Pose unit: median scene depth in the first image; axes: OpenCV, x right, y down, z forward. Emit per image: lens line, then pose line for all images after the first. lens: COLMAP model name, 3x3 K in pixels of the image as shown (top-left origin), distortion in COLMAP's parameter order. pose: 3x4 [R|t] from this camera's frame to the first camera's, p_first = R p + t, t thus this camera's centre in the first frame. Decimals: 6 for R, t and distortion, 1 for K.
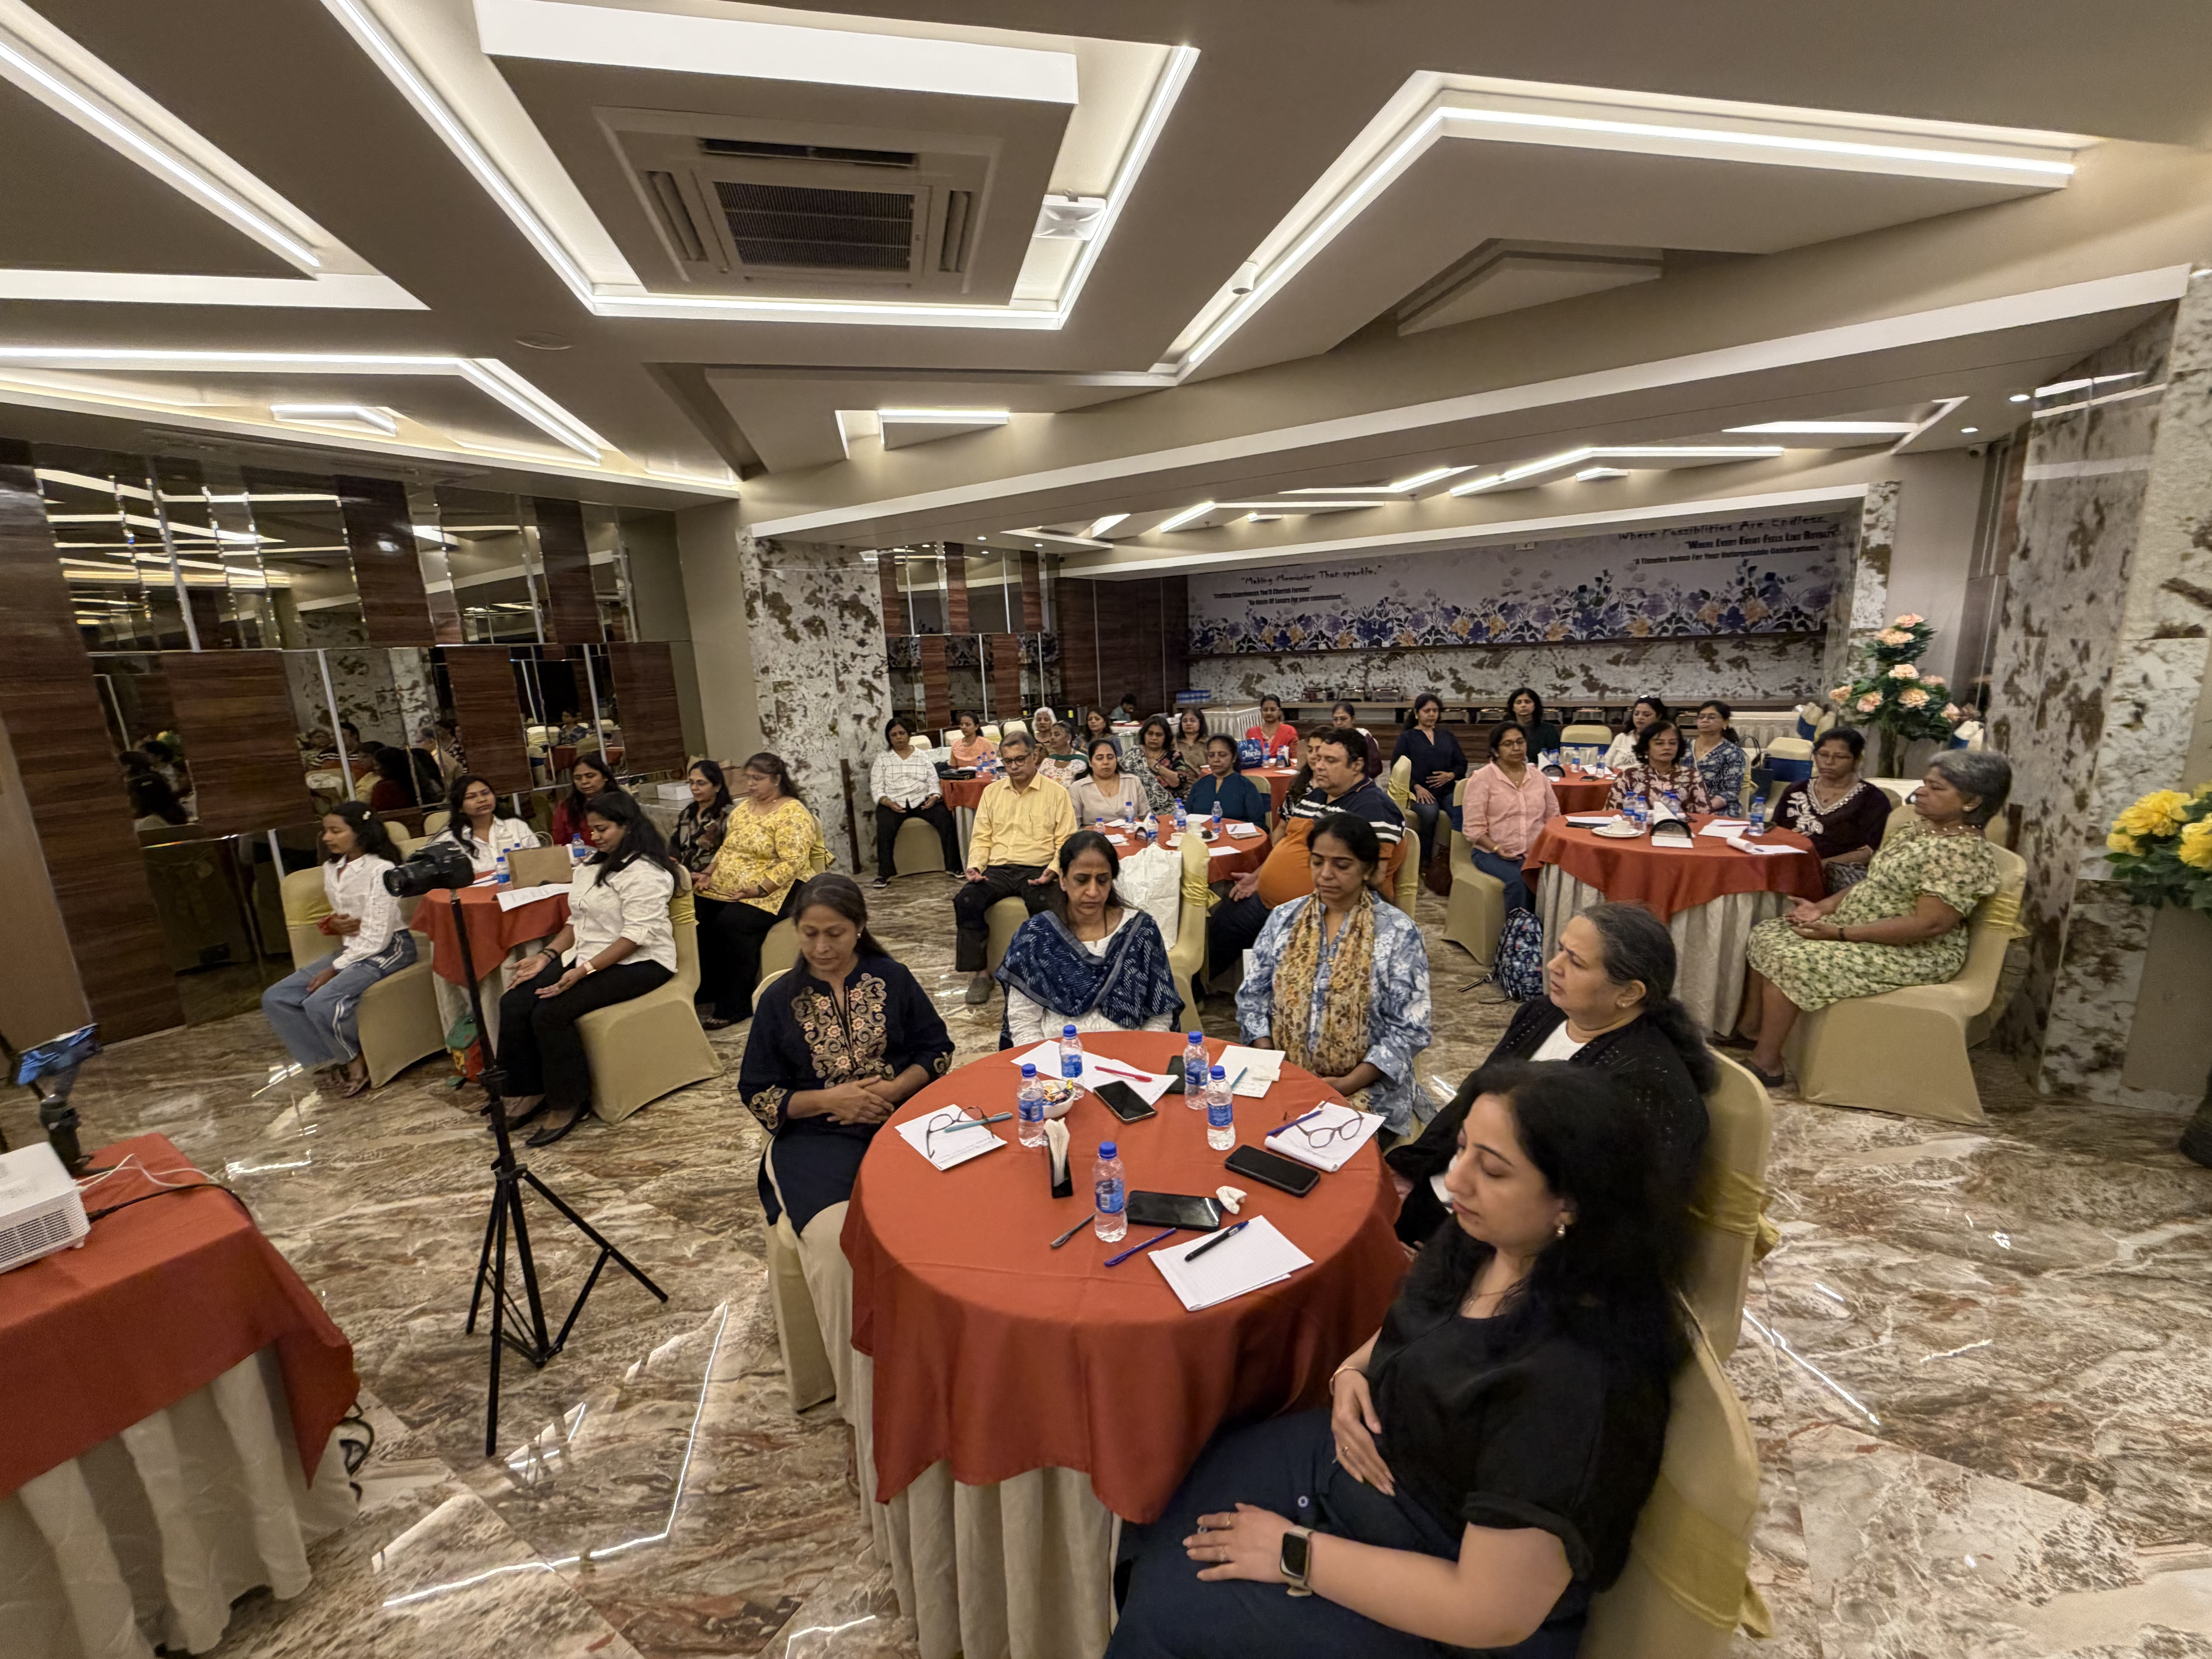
lens RADIAL K [[892.8, 0, 1105.6], [0, 892.8, 829.5], [0, 0, 1]] dist [-0.000207, 0.000032]
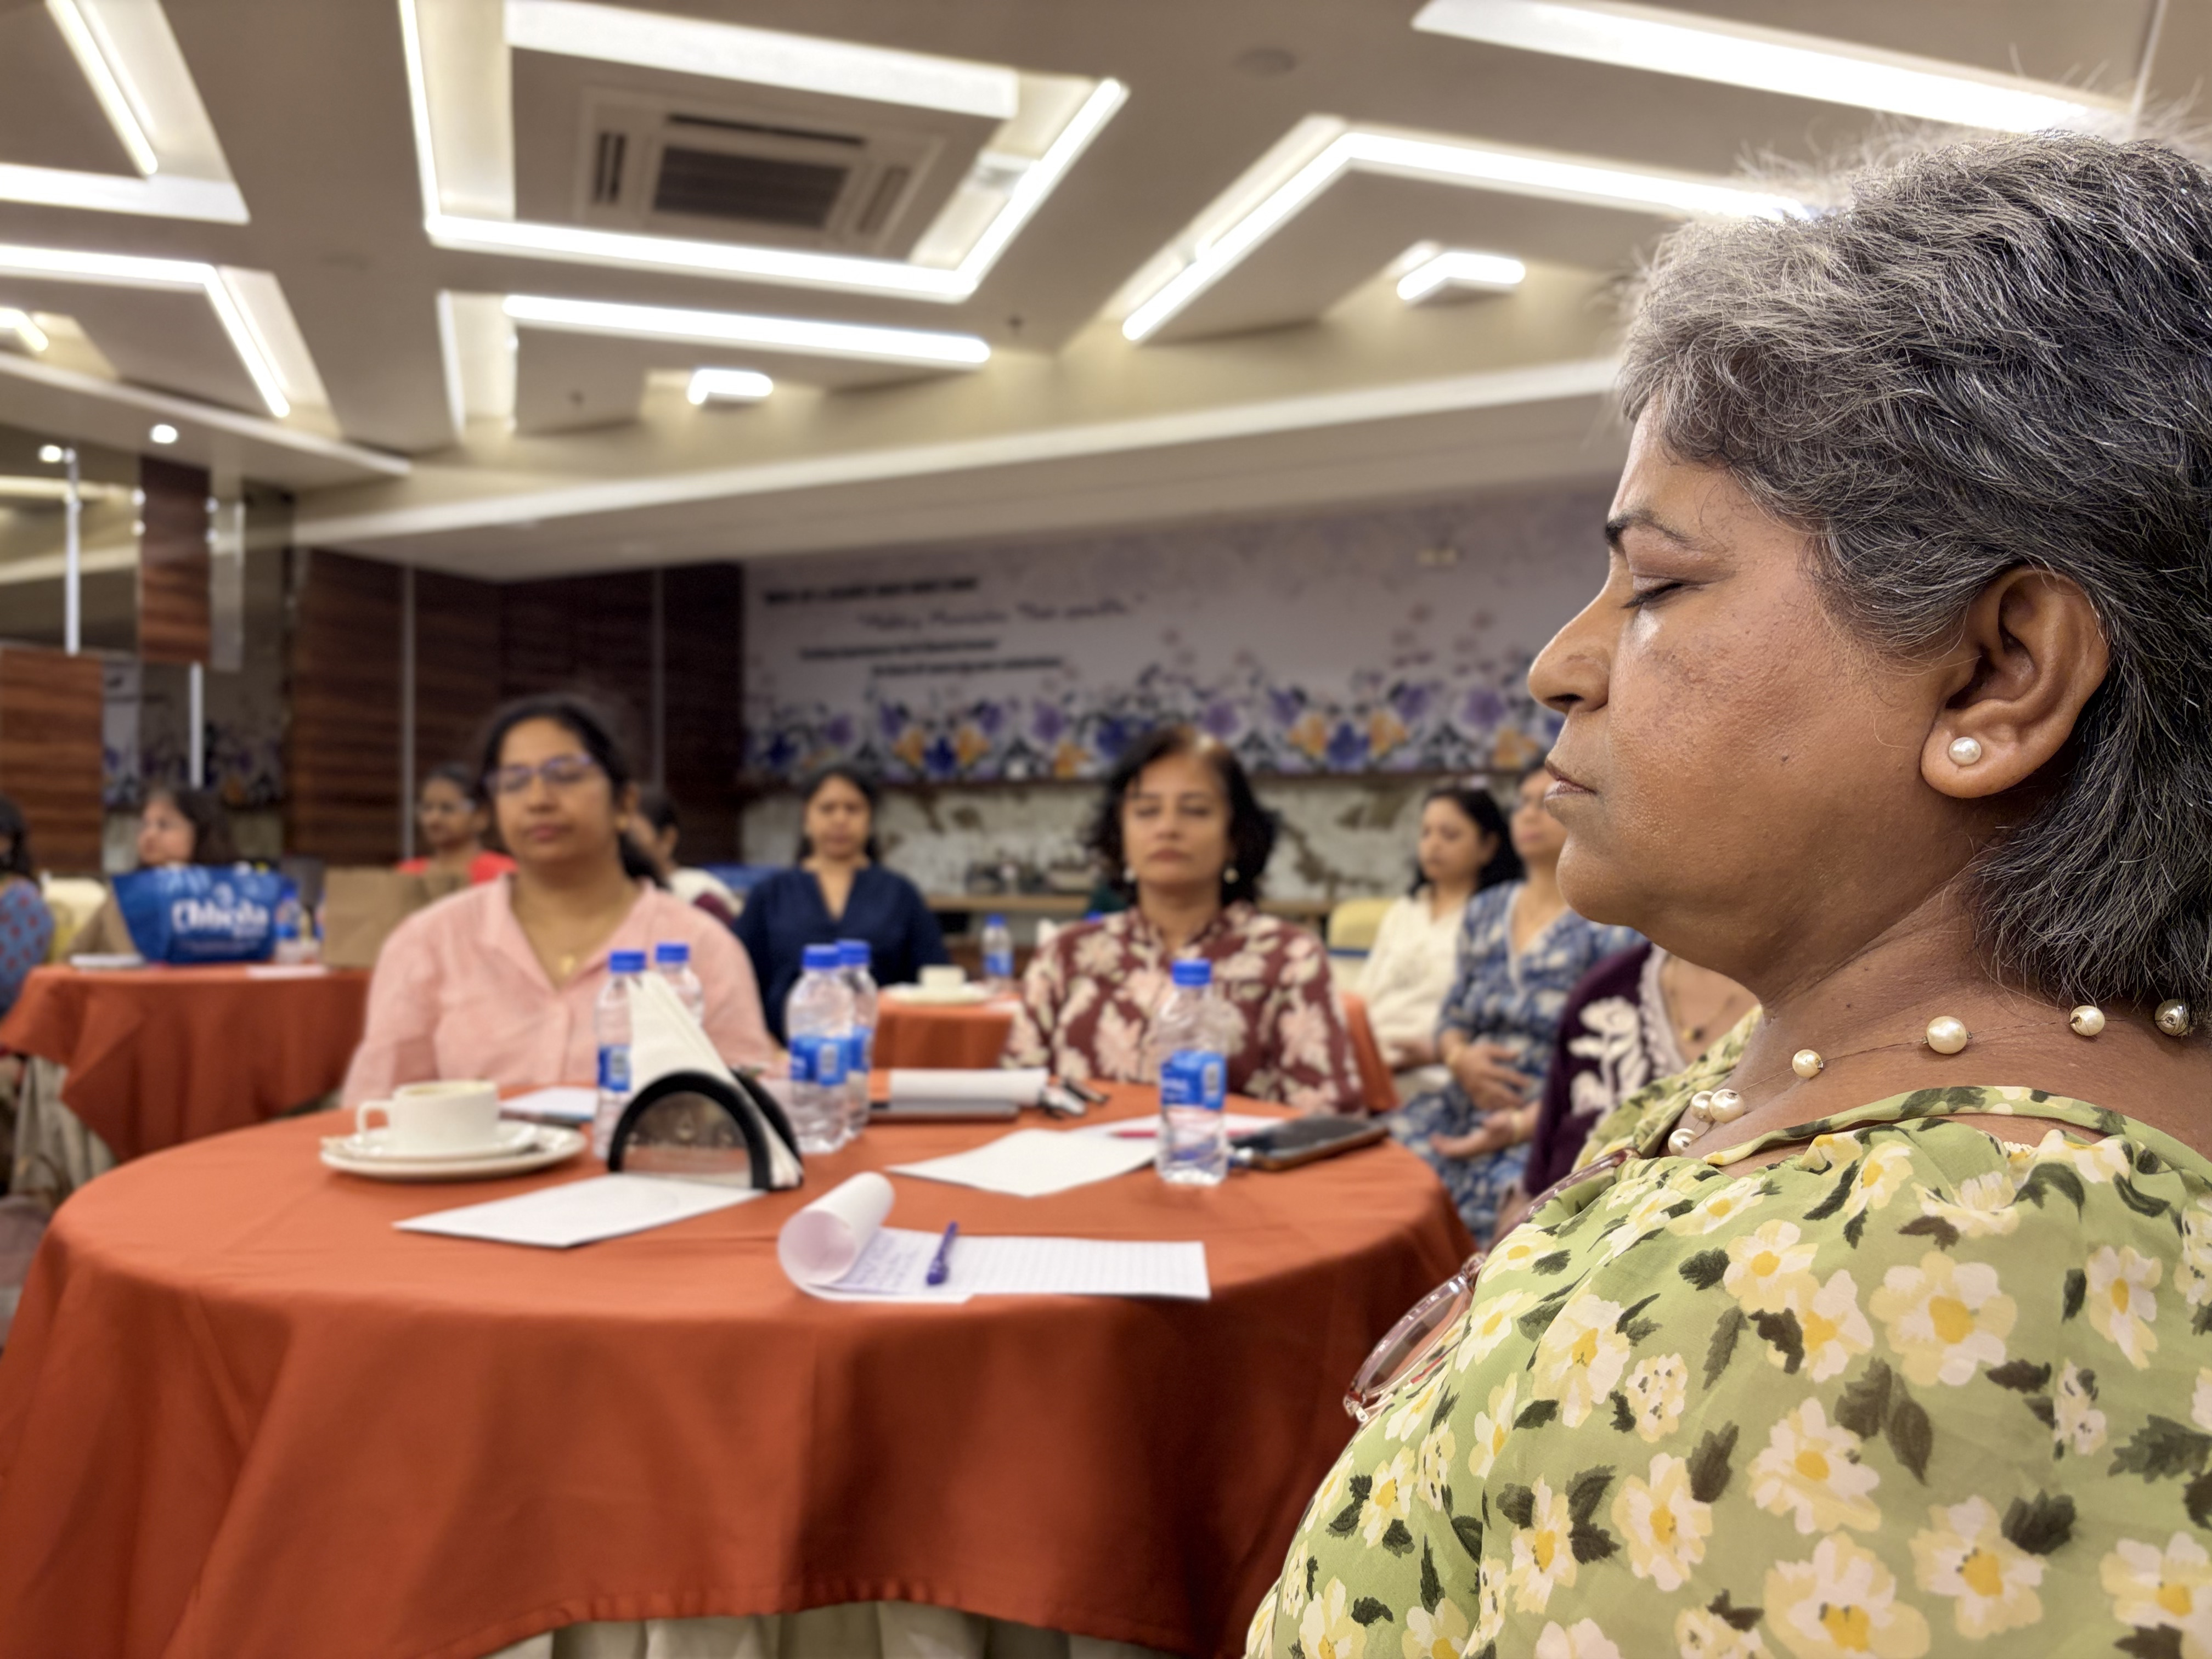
lens RADIAL K [[1698.5, 0, 1100.4], [0, 1698.5, 842.0], [0, 0, 1]] dist [0.063806, -0.000111]
pose [[0.994442, 0.046188, 0.094609, 0.239302], [-0.025012, 0.976548, -0.213843, 0.004350], [-0.102267, 0.210289, 0.972276, 0.235855]]
